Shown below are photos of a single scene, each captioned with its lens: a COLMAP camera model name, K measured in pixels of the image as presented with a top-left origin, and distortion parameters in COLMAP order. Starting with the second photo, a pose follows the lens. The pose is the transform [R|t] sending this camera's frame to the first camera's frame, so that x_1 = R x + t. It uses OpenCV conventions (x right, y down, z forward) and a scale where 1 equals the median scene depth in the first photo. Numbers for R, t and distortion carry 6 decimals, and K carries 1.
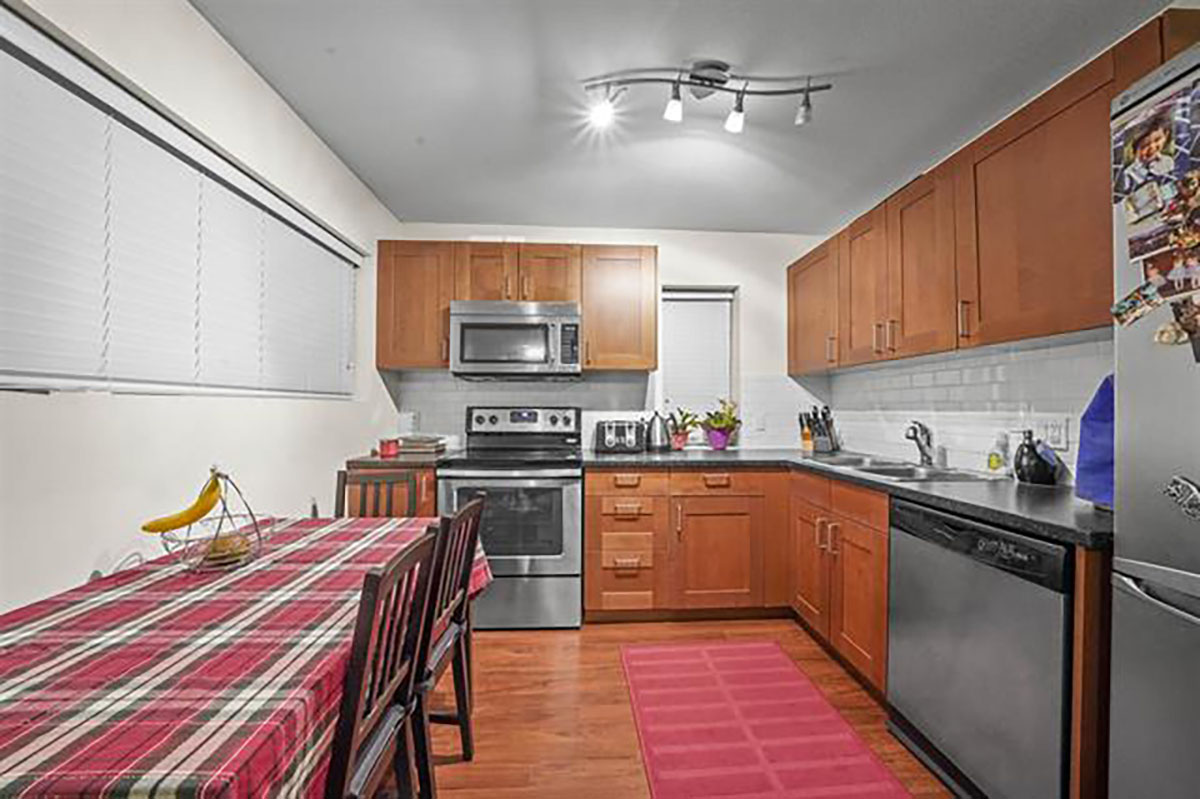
lens RADIAL K [[429.5, 0, 599.8], [0, 429.5, 403.2], [0, 0, 1]] dist [-0.018094, 0.001101]
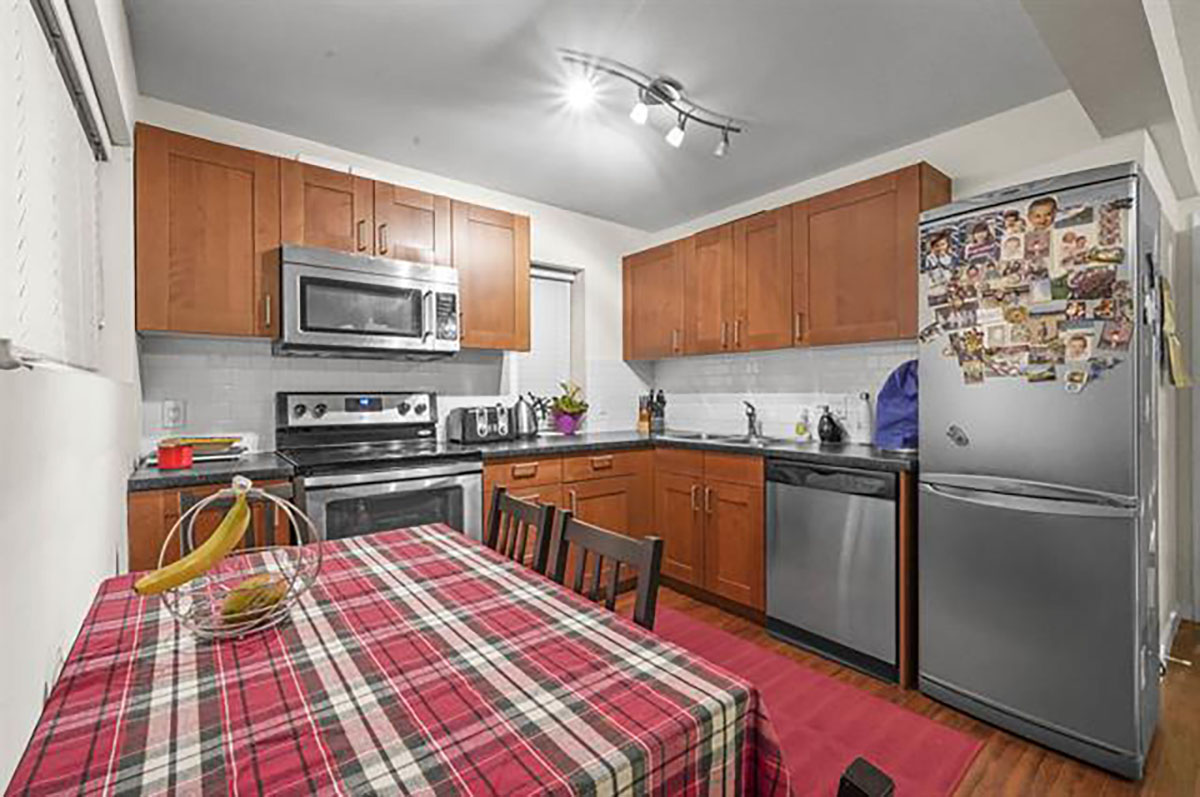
lens RADIAL K [[516.7, 0, 597.3], [0, 516.7, 391.1], [0, 0, 1]] dist [0.011186, -0.000011]
pose [[0.817877, -0.003801, 0.575381, -0.445481], [-0.000754, 0.999970, 0.007678, 0.000062], [-0.575393, -0.006713, 0.817849, -0.003447]]
